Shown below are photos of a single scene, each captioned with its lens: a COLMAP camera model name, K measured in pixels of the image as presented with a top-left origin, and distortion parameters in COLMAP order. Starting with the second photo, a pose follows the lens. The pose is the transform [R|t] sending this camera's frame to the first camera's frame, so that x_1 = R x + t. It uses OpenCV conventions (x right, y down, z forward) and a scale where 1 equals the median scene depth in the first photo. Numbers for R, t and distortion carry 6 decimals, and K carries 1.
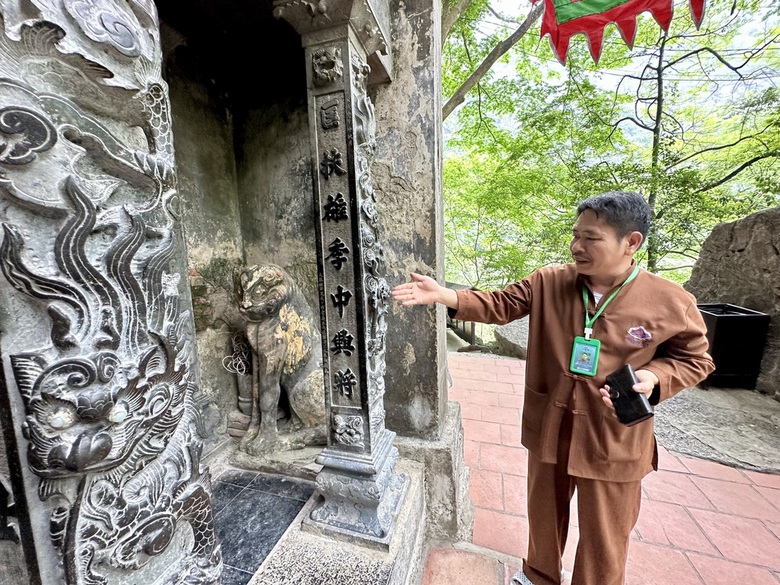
lens RADIAL K [[313.6, 0, 389.7], [0, 313.6, 291.8], [0, 0, 1]] dist [-0.001650, 0.000231]
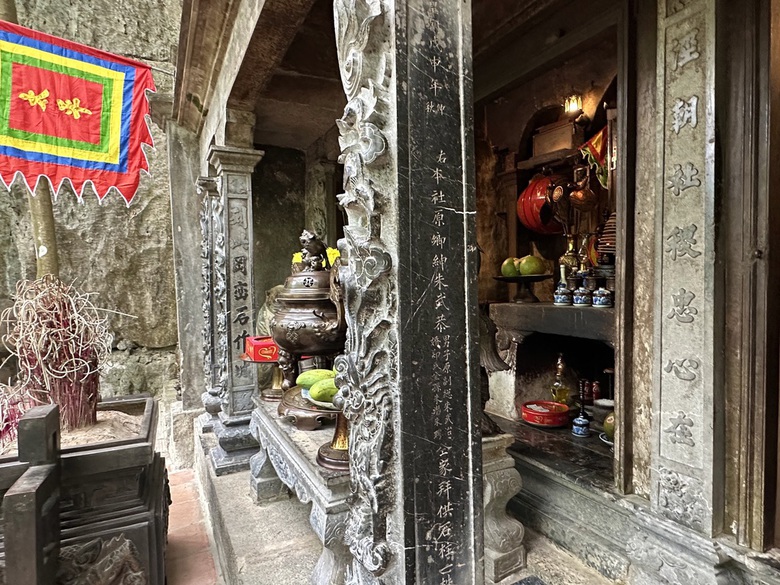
lens RADIAL K [[465.8, 0, 389.9], [0, 465.8, 300.5], [0, 0, 1]] dist [-0.004056, 0.000434]
pose [[-0.720794, 0.078057, -0.688740, 0.173389], [-0.019015, 0.991038, 0.132216, -0.113781], [0.692888, 0.108397, -0.712850, 0.700773]]
